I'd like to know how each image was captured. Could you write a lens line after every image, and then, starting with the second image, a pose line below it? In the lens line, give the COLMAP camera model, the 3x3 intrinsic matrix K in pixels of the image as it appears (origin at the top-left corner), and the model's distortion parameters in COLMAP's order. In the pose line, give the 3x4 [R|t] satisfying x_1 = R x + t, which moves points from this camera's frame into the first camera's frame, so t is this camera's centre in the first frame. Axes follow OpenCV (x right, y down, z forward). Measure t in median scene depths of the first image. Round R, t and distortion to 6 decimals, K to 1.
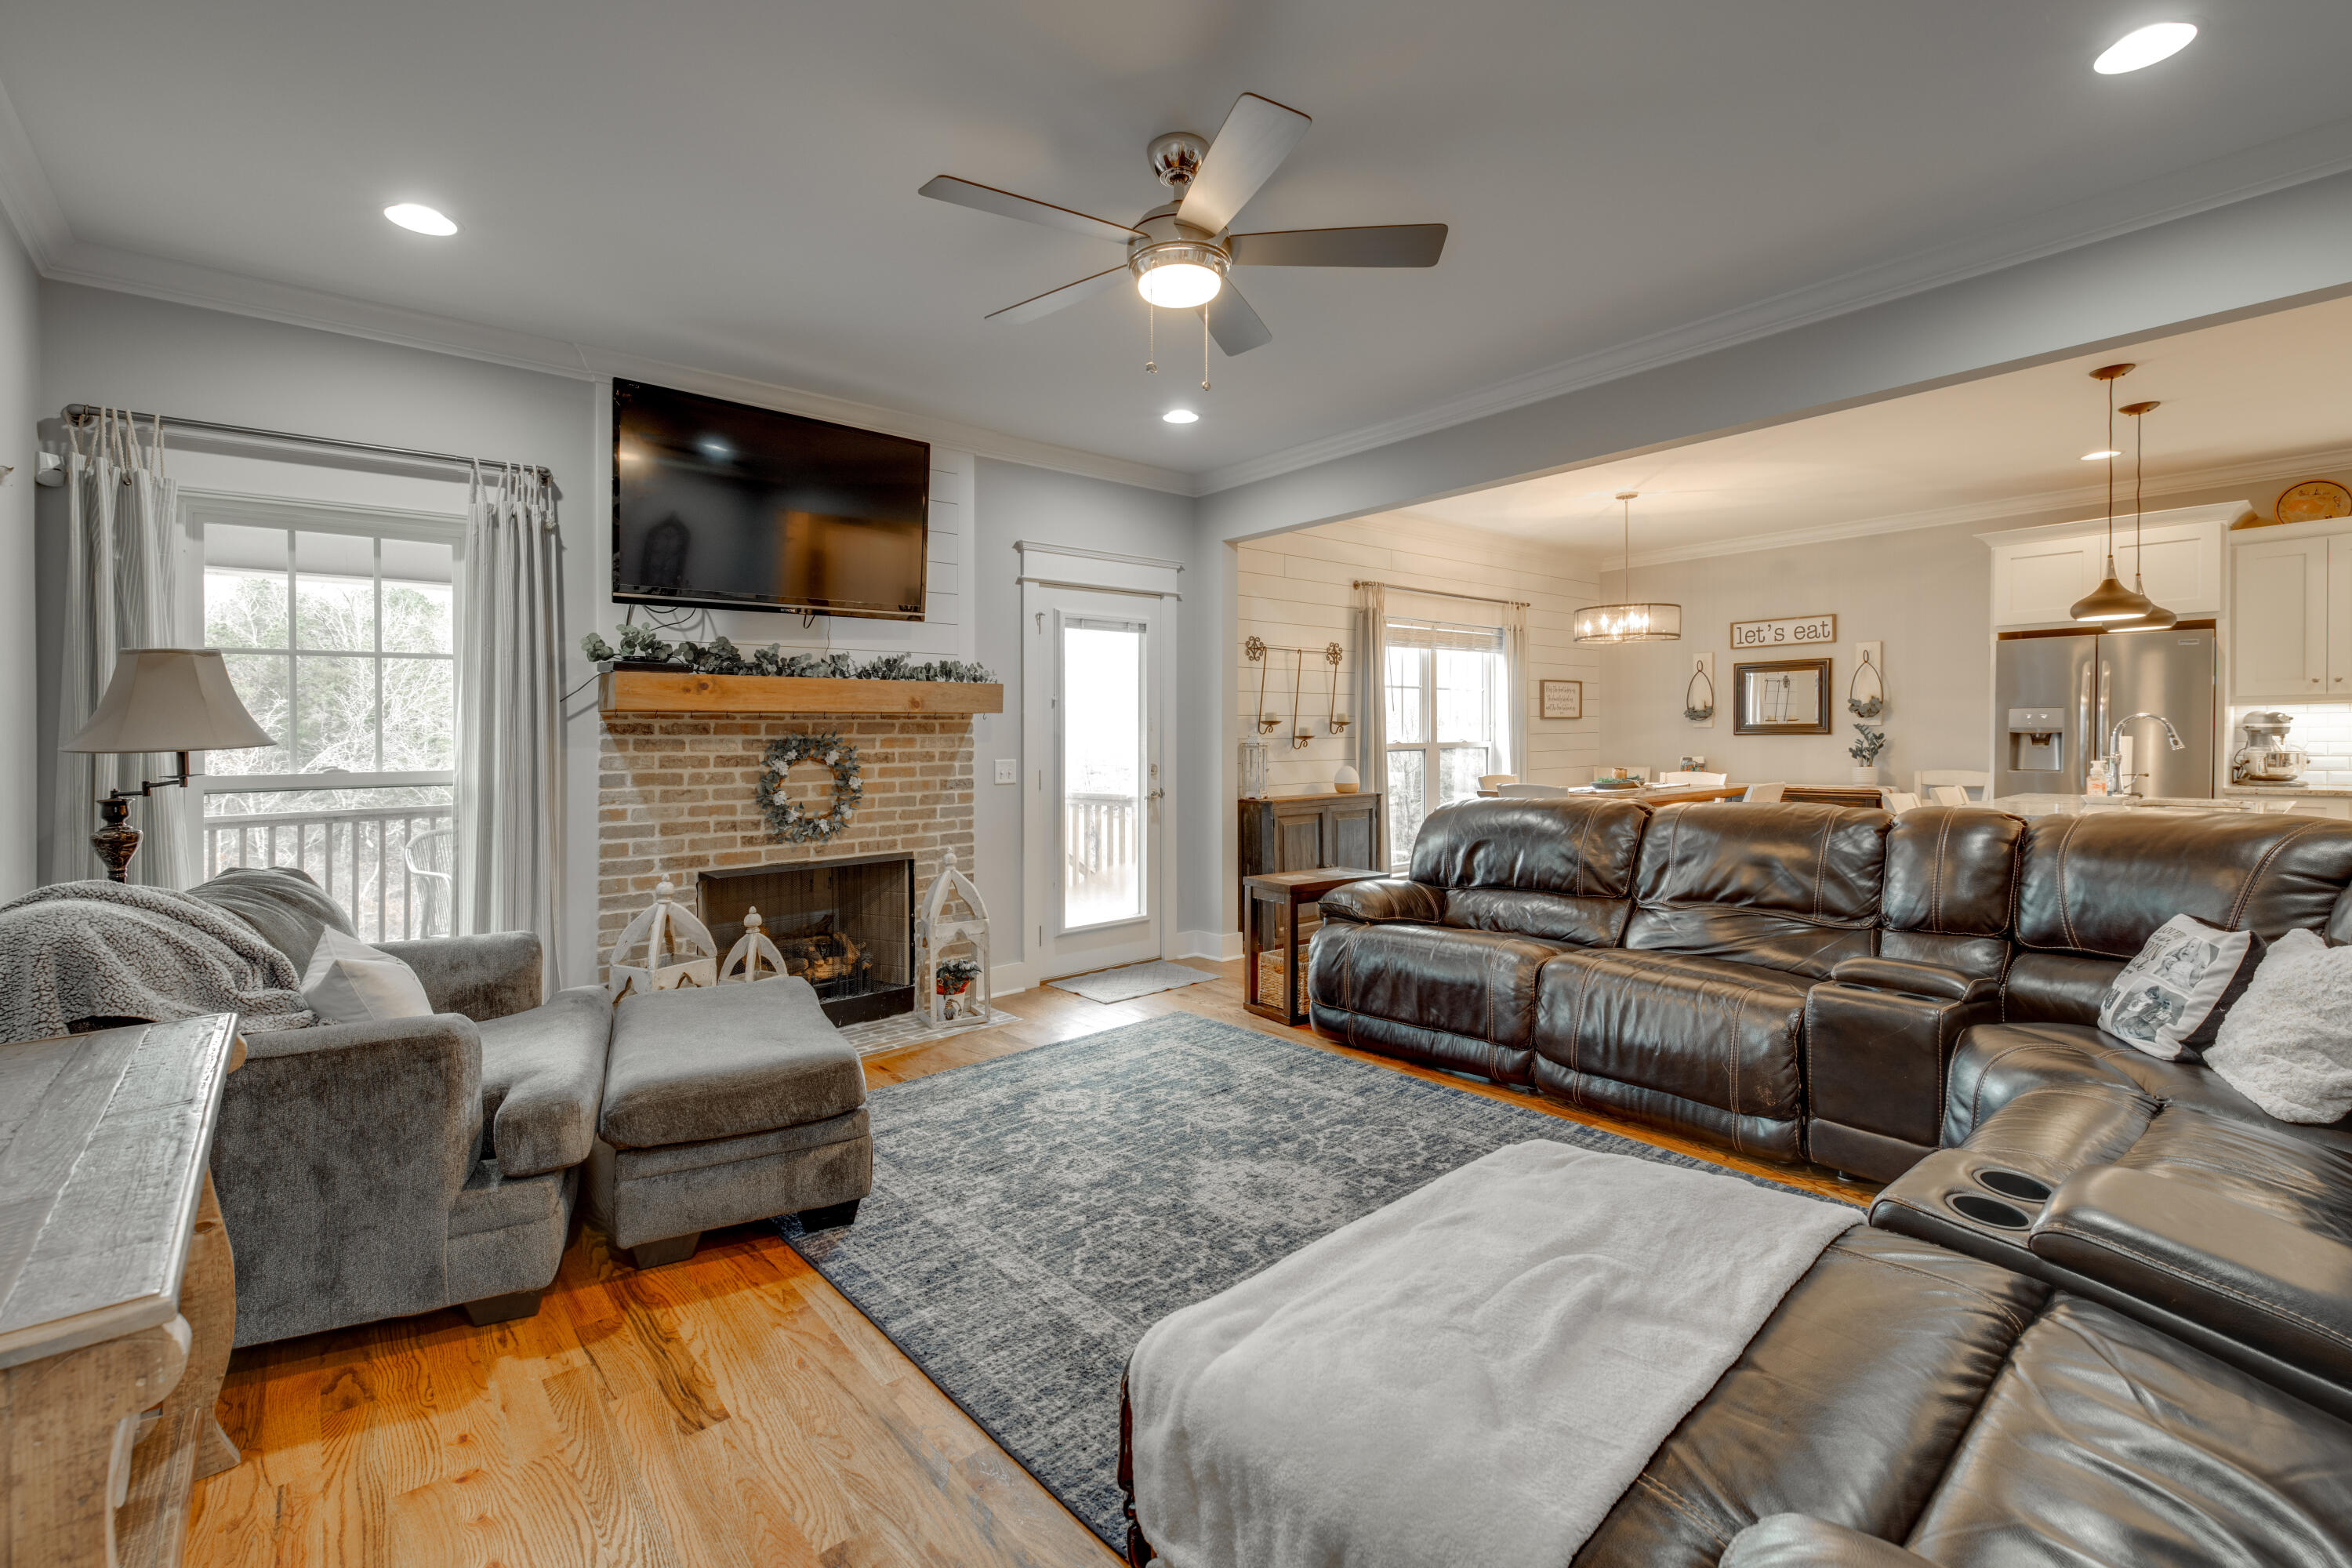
lens RADIAL K [[1018.0, 0, 1168.3], [0, 1018.0, 736.2], [0, 0, 1]] dist [0.017464, -0.003082]
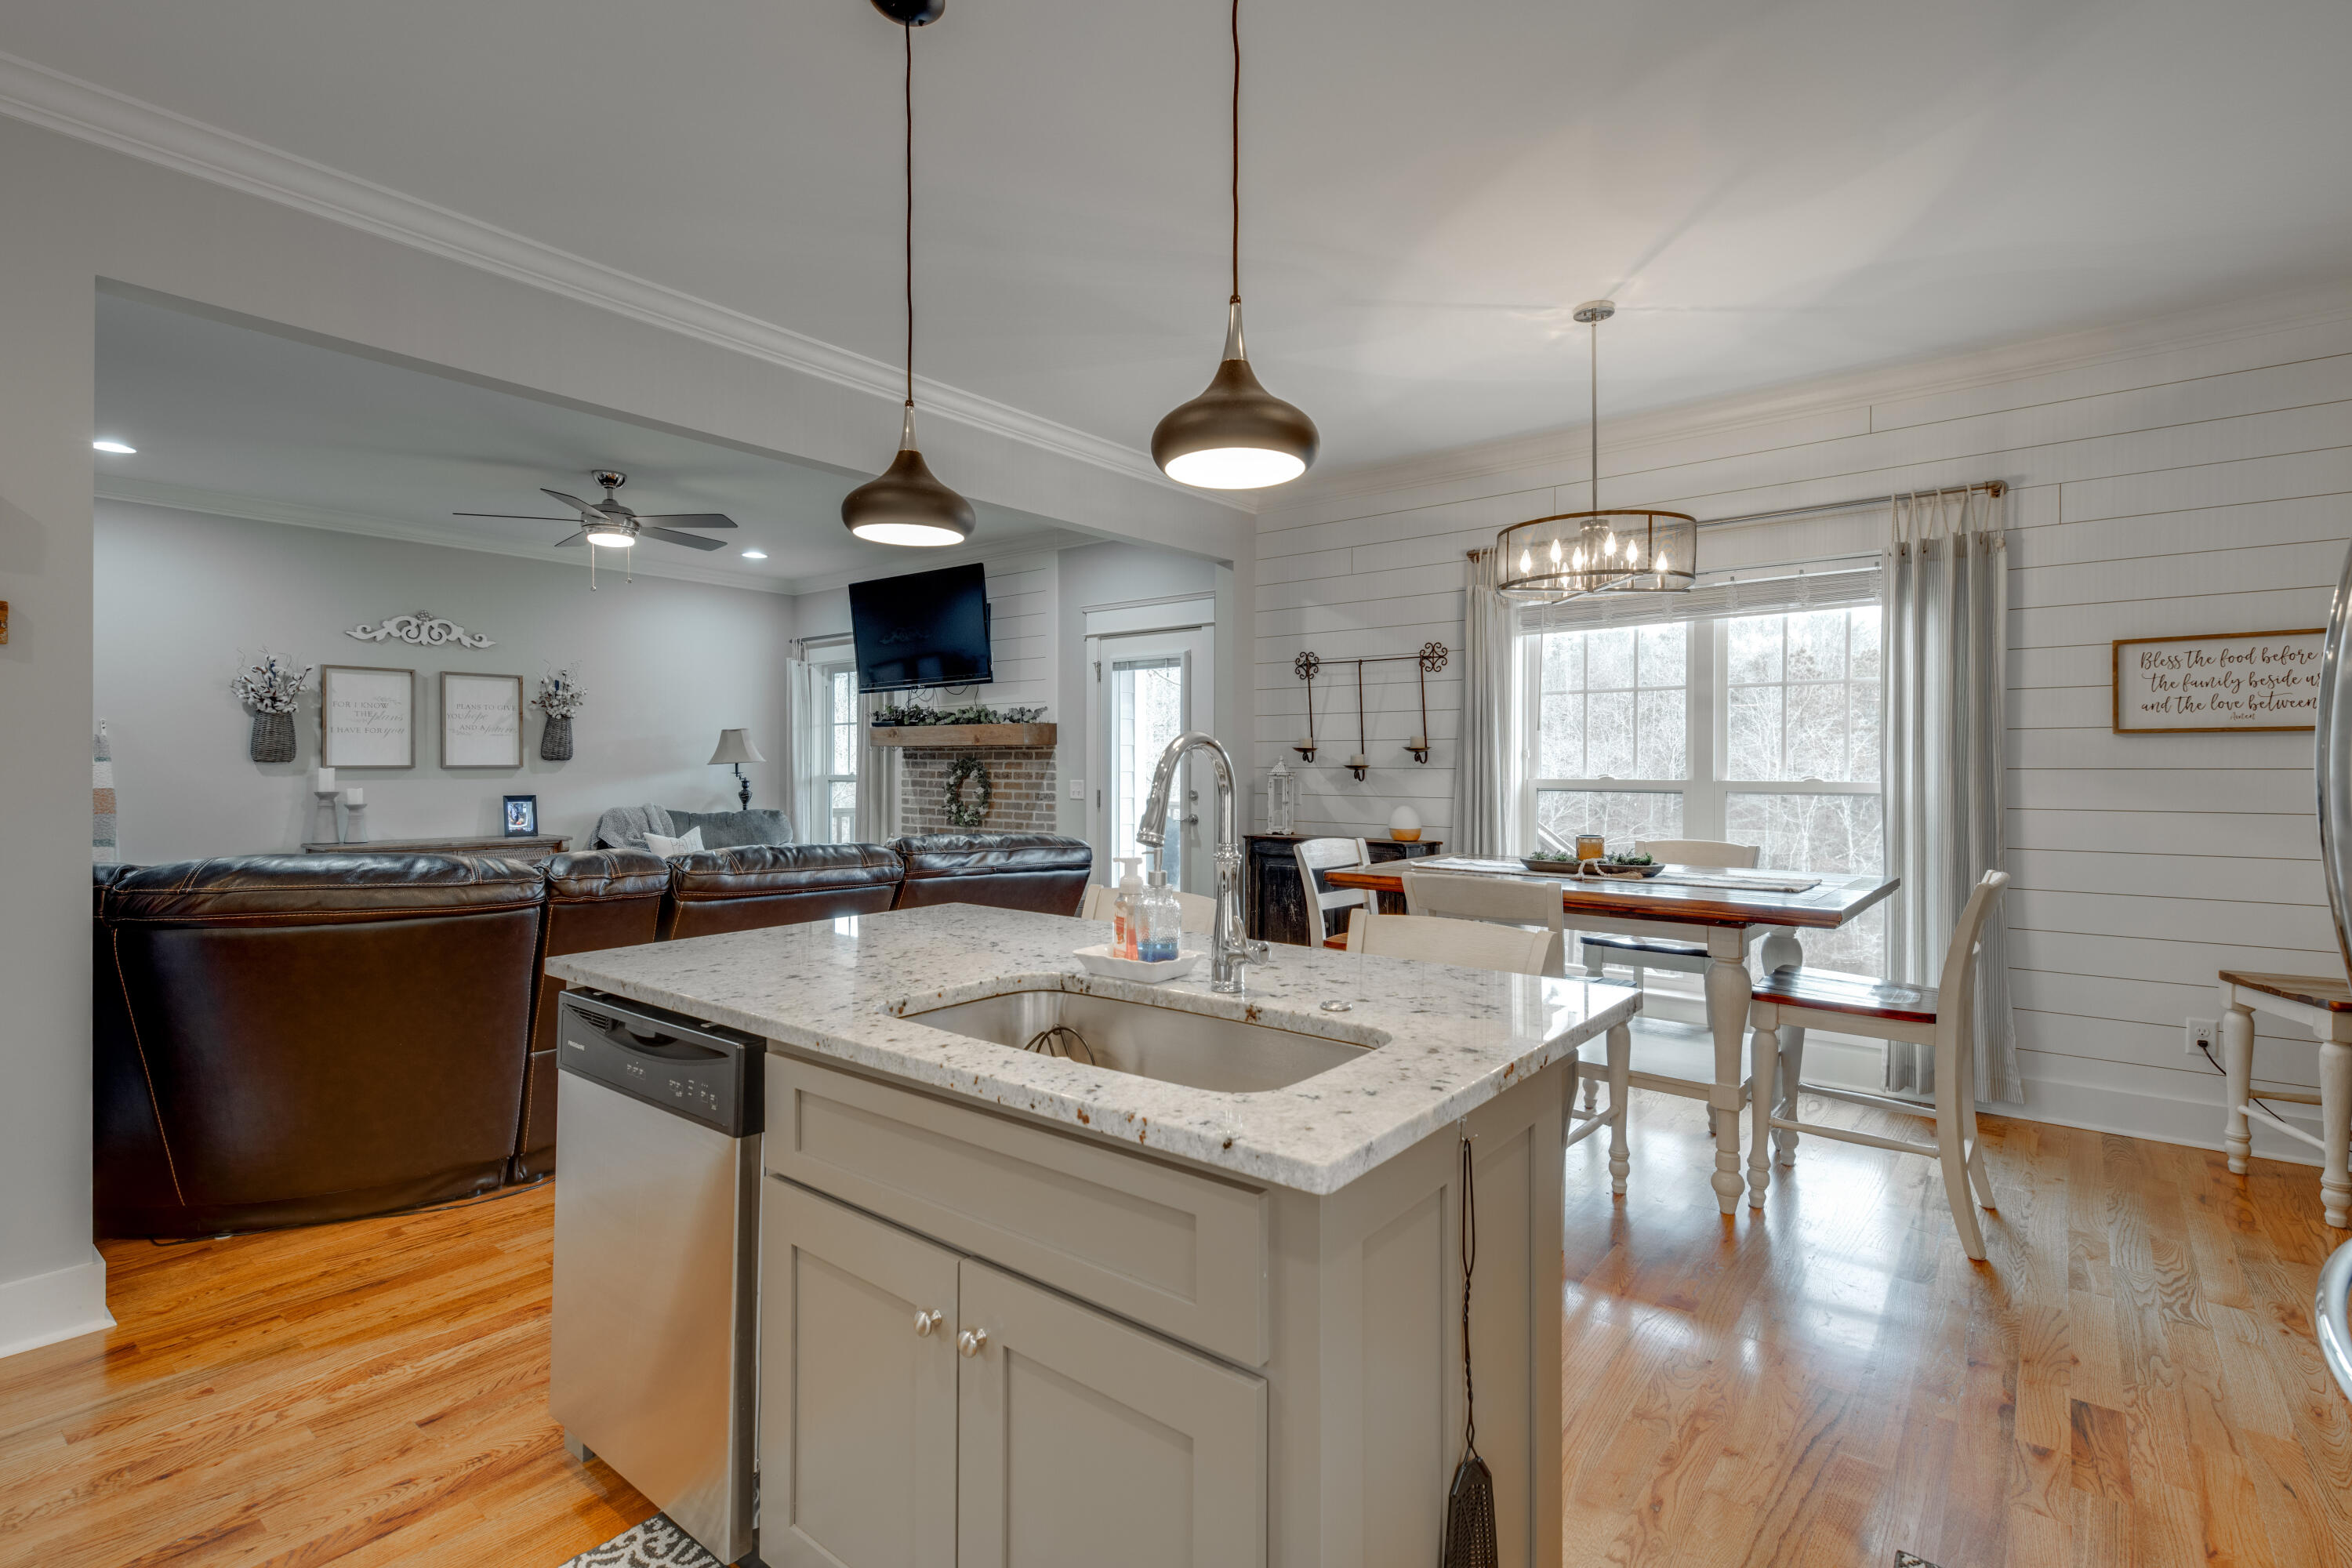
lens RADIAL K [[1073.2, 0, 1175.0], [0, 1073.2, 771.4], [0, 0, 1]] dist [0.013649, 0.001287]
pose [[0.199545, 0.017015, -0.979741, 1.234008], [-0.005171, 0.999854, 0.016311, -0.011325], [0.979875, 0.001811, 0.199604, 0.886731]]
